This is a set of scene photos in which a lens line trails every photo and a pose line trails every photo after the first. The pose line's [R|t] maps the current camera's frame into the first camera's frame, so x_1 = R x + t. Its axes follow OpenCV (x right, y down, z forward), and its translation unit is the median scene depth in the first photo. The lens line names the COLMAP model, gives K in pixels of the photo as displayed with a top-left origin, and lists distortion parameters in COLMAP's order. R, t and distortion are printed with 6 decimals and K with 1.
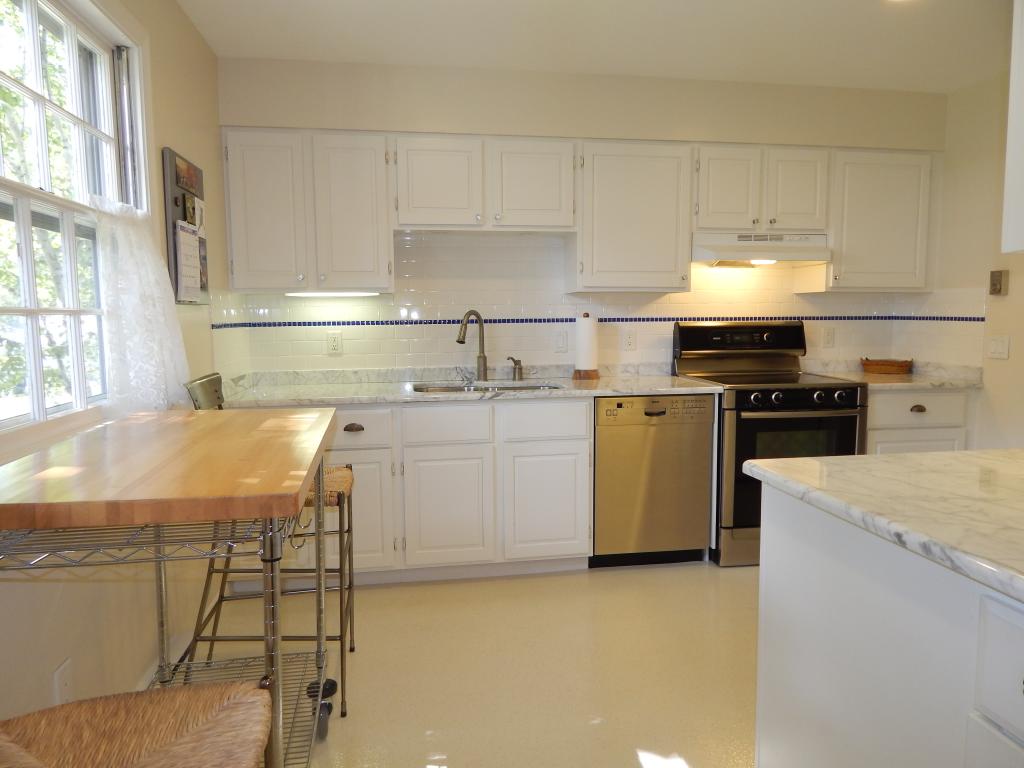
lens RADIAL K [[670.5, 0, 508.6], [0, 670.5, 381.9], [0, 0, 1]] dist [-0.008016, -0.004637]
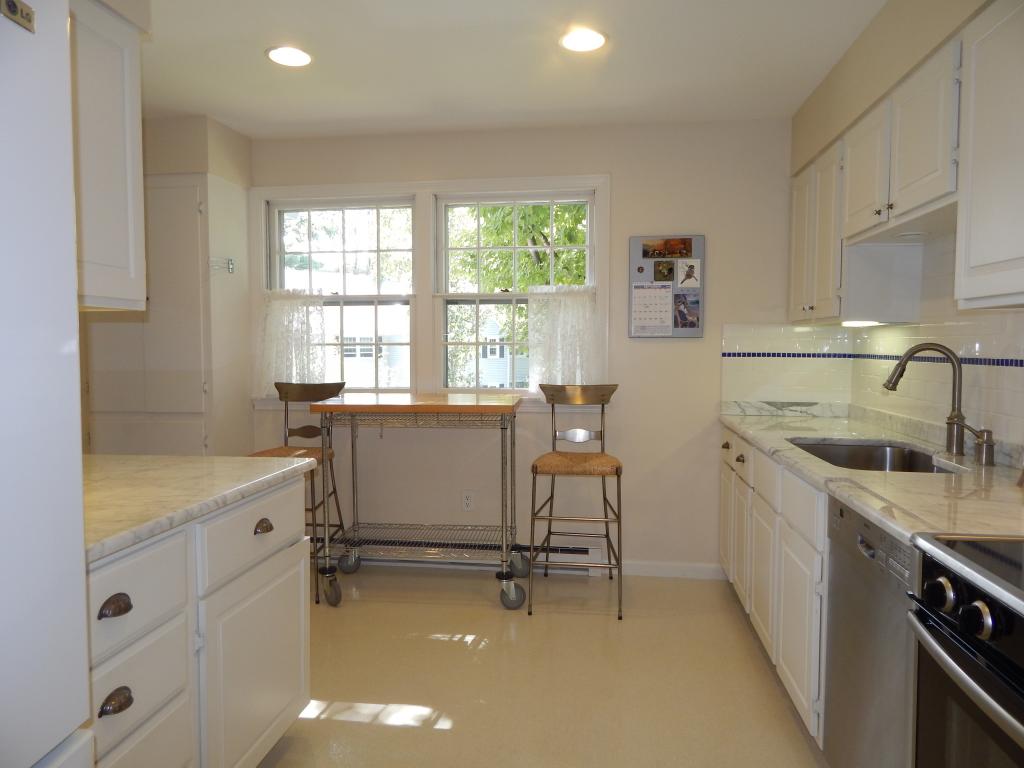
lens RADIAL K [[670.5, 0, 511.3], [0, 670.5, 377.3], [0, 0, 1]] dist [-0.008016, -0.004637]
pose [[-0.306234, 0.052268, -0.950520, 0.674052], [-0.107423, 0.990217, 0.089059, -0.083686], [0.945876, 0.129381, -0.297623, 0.770265]]
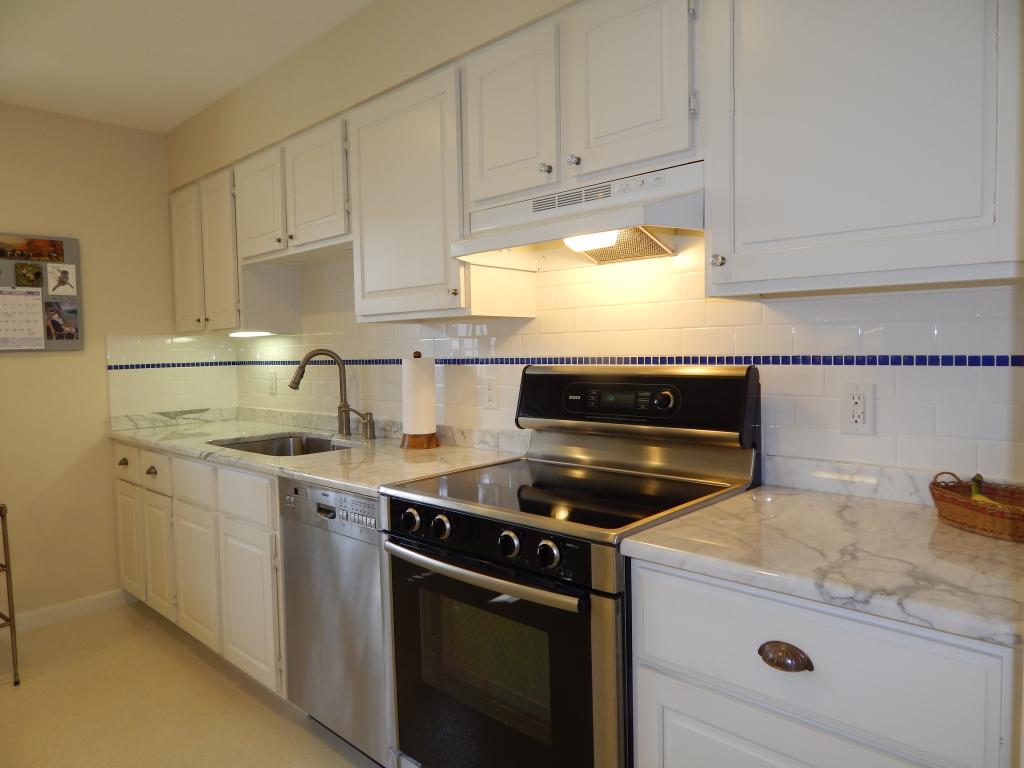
lens RADIAL K [[670.5, 0, 512.6], [0, 670.5, 385.8], [0, 0, 1]] dist [-0.008016, -0.004637]
pose [[0.606103, 0.036577, -0.794544, 0.721666], [-0.065988, 0.997811, -0.004404, -0.070267], [0.792644, 0.055099, 0.607190, 0.651924]]
